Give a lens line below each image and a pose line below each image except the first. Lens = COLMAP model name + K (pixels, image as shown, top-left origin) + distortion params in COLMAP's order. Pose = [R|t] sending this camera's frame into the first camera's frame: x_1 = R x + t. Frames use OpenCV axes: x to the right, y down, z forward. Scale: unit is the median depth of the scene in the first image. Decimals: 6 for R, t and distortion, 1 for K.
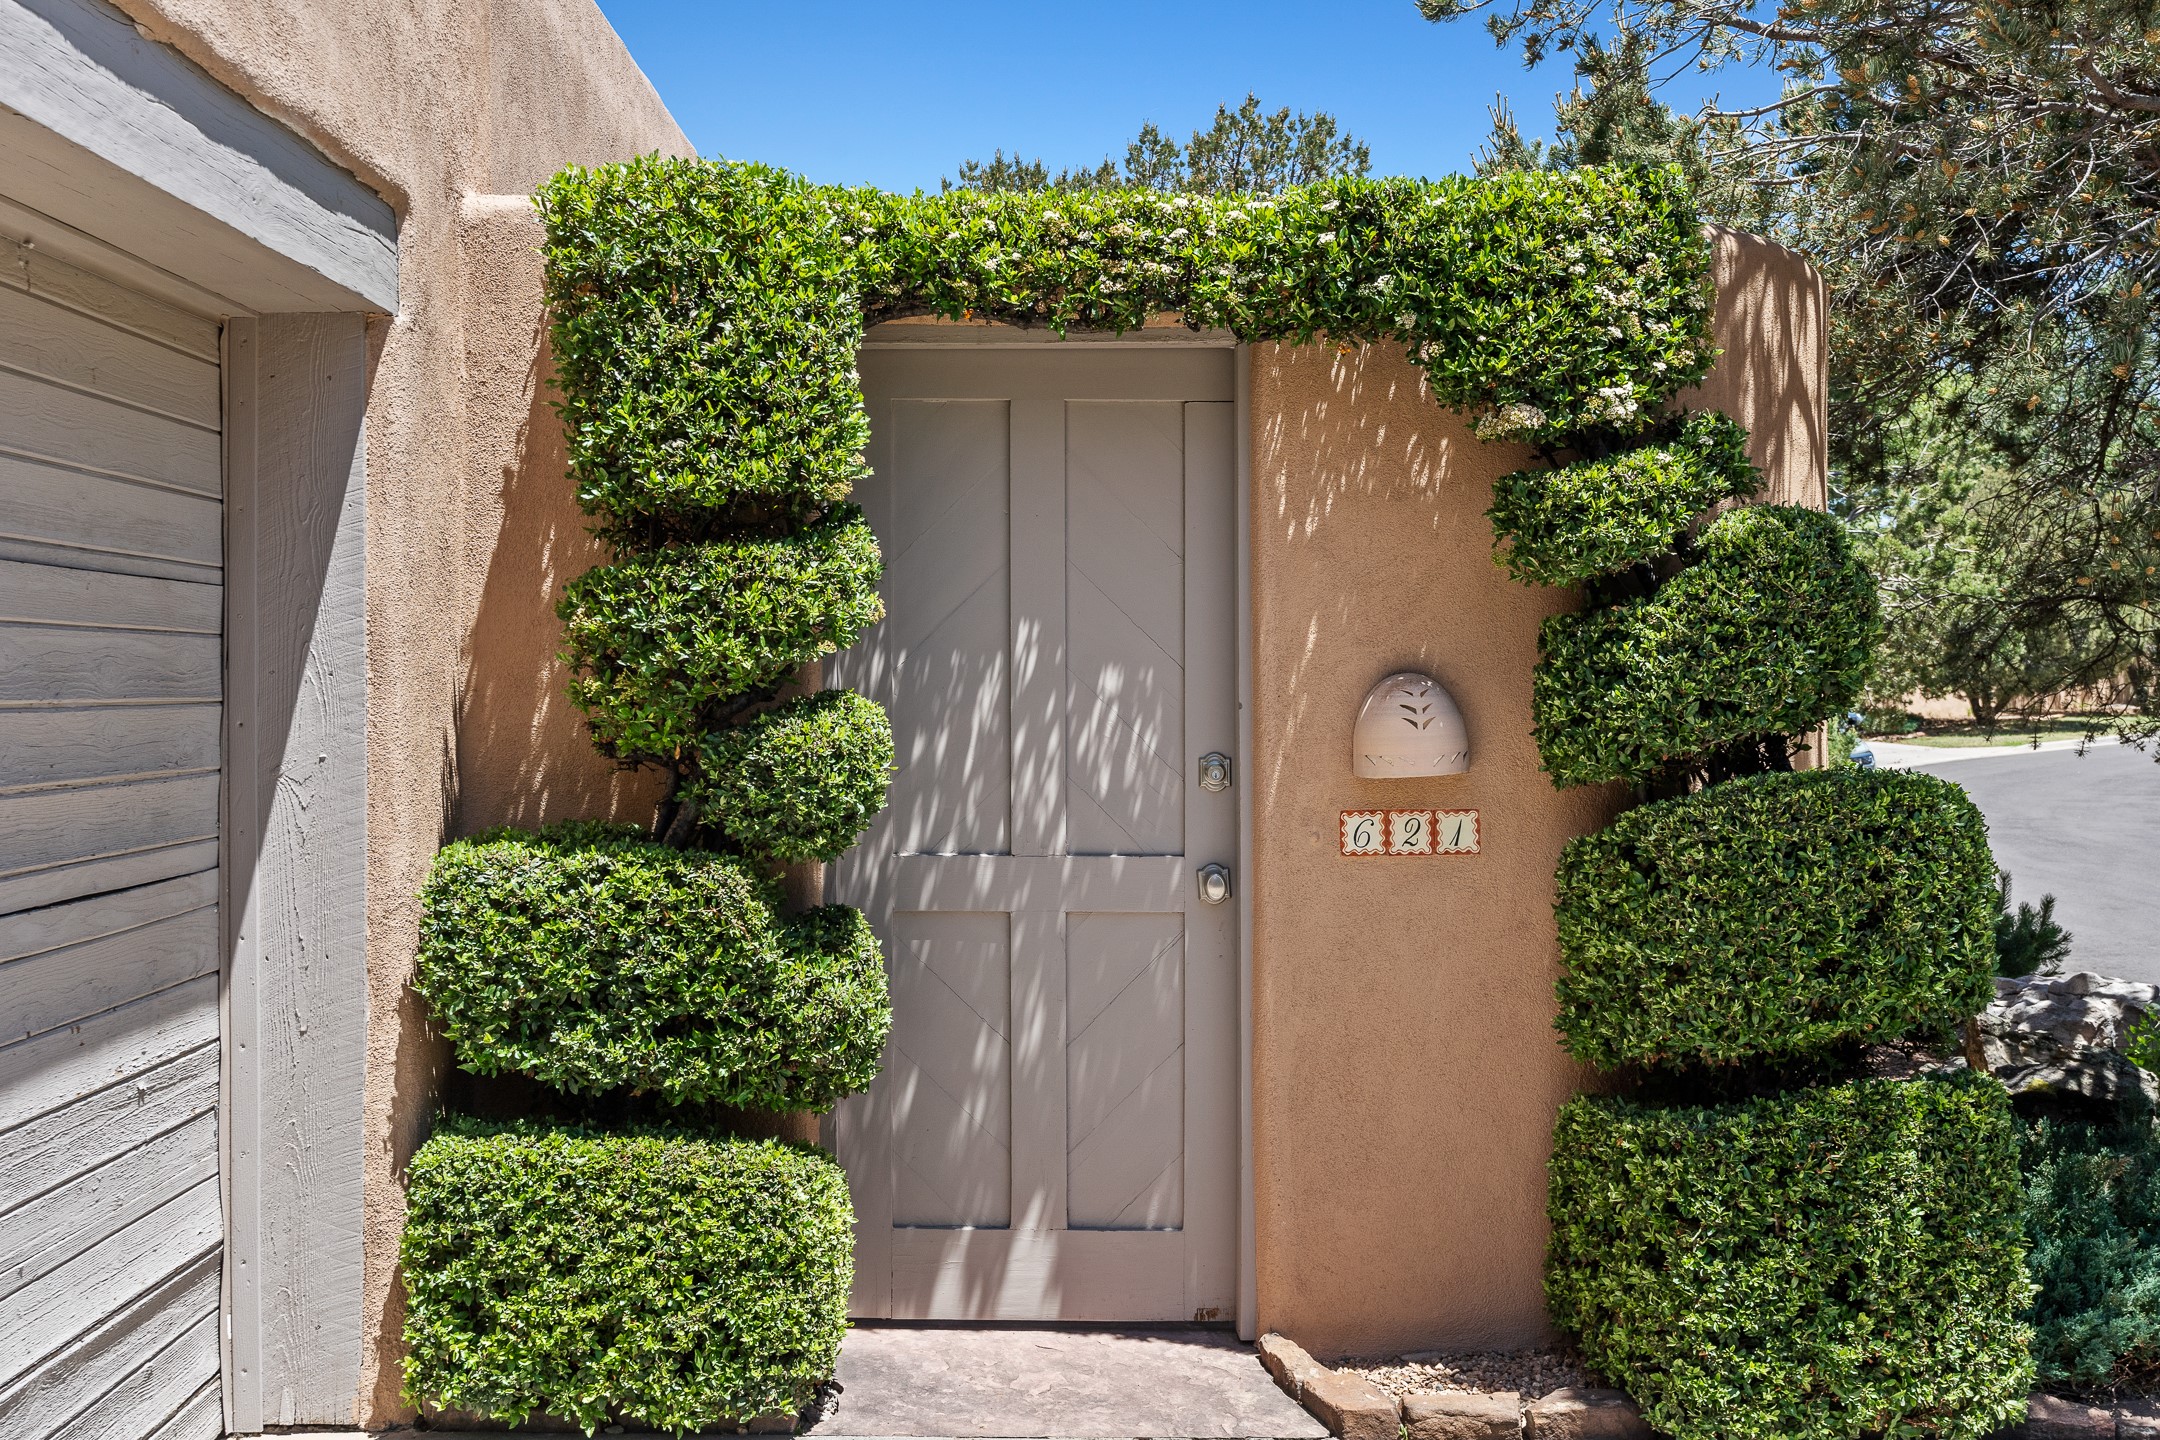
lens RADIAL K [[2121.3, 0, 1080.0], [0, 2121.3, 720.0], [0, 0, 1]] dist [0.009282, -0.011888]
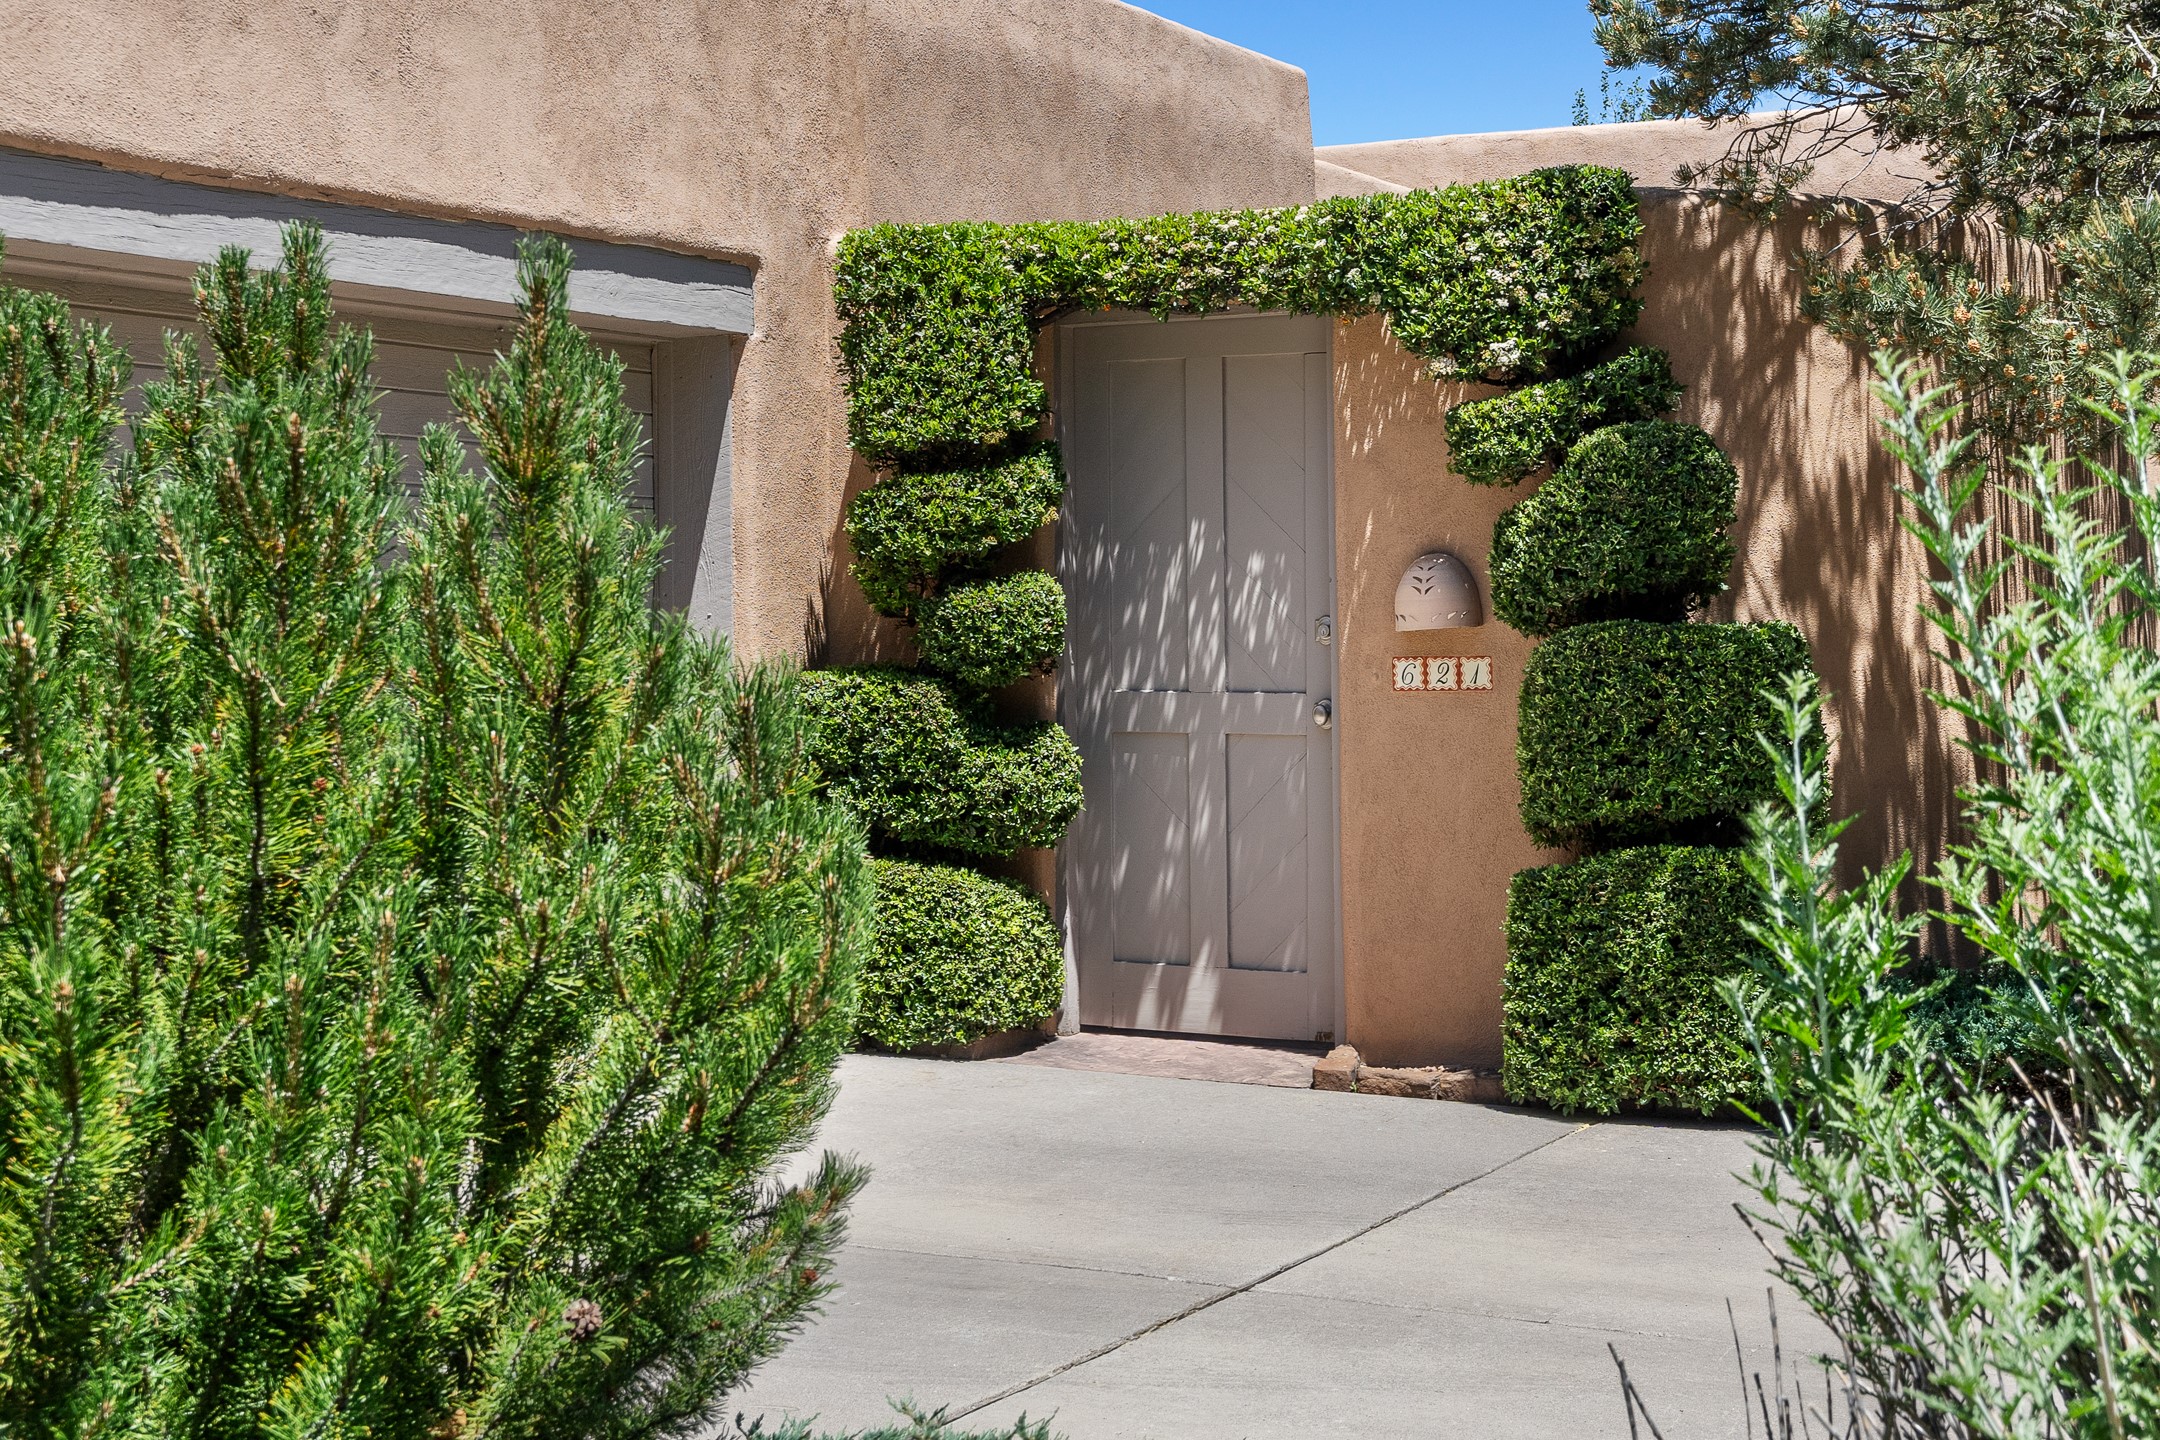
lens RADIAL K [[3212.5, 0, 1080.0], [0, 3212.5, 720.0], [0, 0, 1]] dist [0.015292, -0.038232]
pose [[0.886521, 0.008753, -0.462605, 0.992311], [-0.002045, 0.999885, 0.015000, 0.058660], [0.462684, -0.012351, 0.886437, -0.995320]]
